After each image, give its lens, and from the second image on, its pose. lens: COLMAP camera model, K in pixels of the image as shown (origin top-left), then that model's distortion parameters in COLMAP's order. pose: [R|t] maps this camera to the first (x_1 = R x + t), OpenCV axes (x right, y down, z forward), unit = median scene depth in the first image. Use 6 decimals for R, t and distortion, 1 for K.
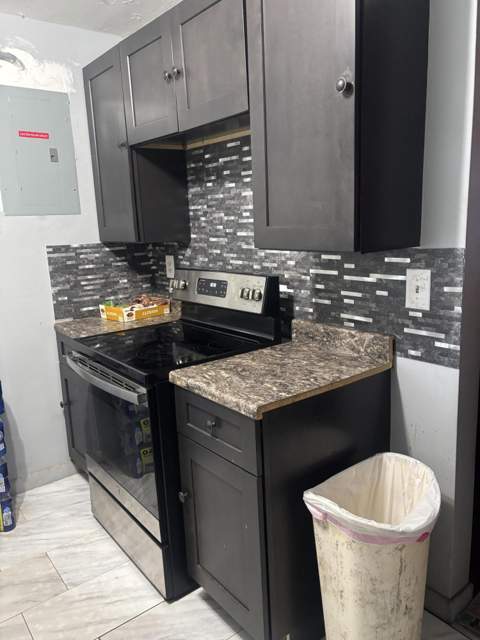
lens RADIAL K [[481.8, 0, 240.7], [0, 481.8, 319.3], [0, 0, 1]] dist [0.013886, -0.003166]
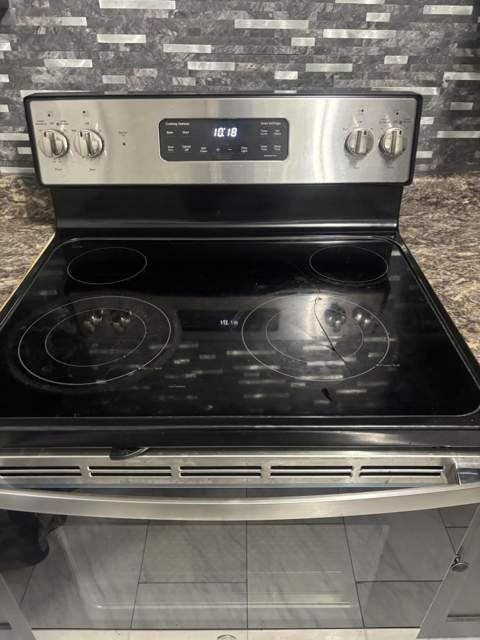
lens RADIAL K [[481.8, 0, 241.0], [0, 481.8, 323.4], [0, 0, 1]] dist [0.013886, -0.003166]
pose [[0.611533, -0.422321, 0.669083, -0.411371], [0.127858, 0.887269, 0.443178, -0.111957], [-0.780820, -0.185470, 0.596591, 0.739574]]
